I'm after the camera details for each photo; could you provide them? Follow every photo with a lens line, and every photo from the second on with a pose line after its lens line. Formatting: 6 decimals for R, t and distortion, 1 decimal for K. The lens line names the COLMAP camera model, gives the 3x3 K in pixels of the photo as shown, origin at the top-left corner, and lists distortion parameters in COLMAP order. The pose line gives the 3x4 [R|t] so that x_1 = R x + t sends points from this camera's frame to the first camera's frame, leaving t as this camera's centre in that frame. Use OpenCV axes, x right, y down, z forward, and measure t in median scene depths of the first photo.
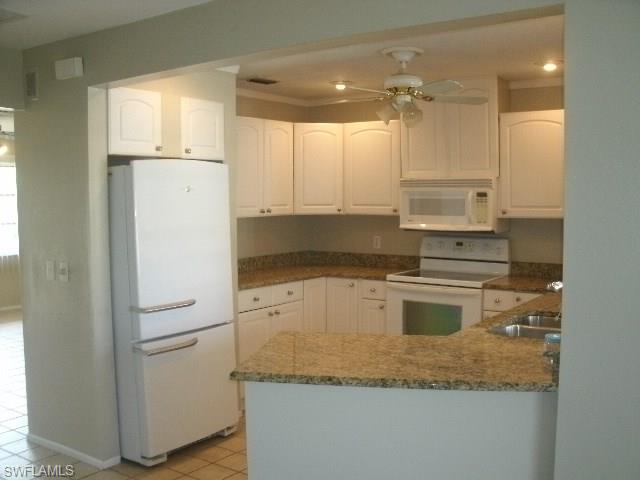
lens RADIAL K [[668.7, 0, 326.1], [0, 668.7, 241.2], [0, 0, 1]] dist [-0.125587, 0.000000]
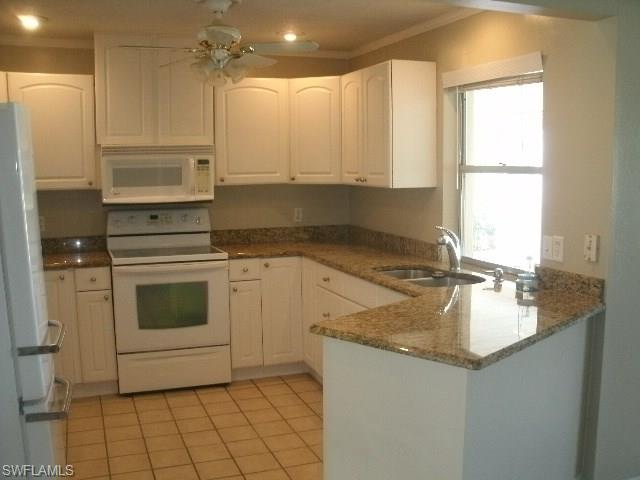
lens RADIAL K [[668.7, 0, 323.8], [0, 668.7, 240.6], [0, 0, 1]] dist [-0.125587, 0.000000]
pose [[0.580273, -0.099634, 0.808304, -0.427760], [0.063423, 0.995003, 0.077117, -0.020174], [-0.811949, 0.006516, 0.583693, 0.297529]]
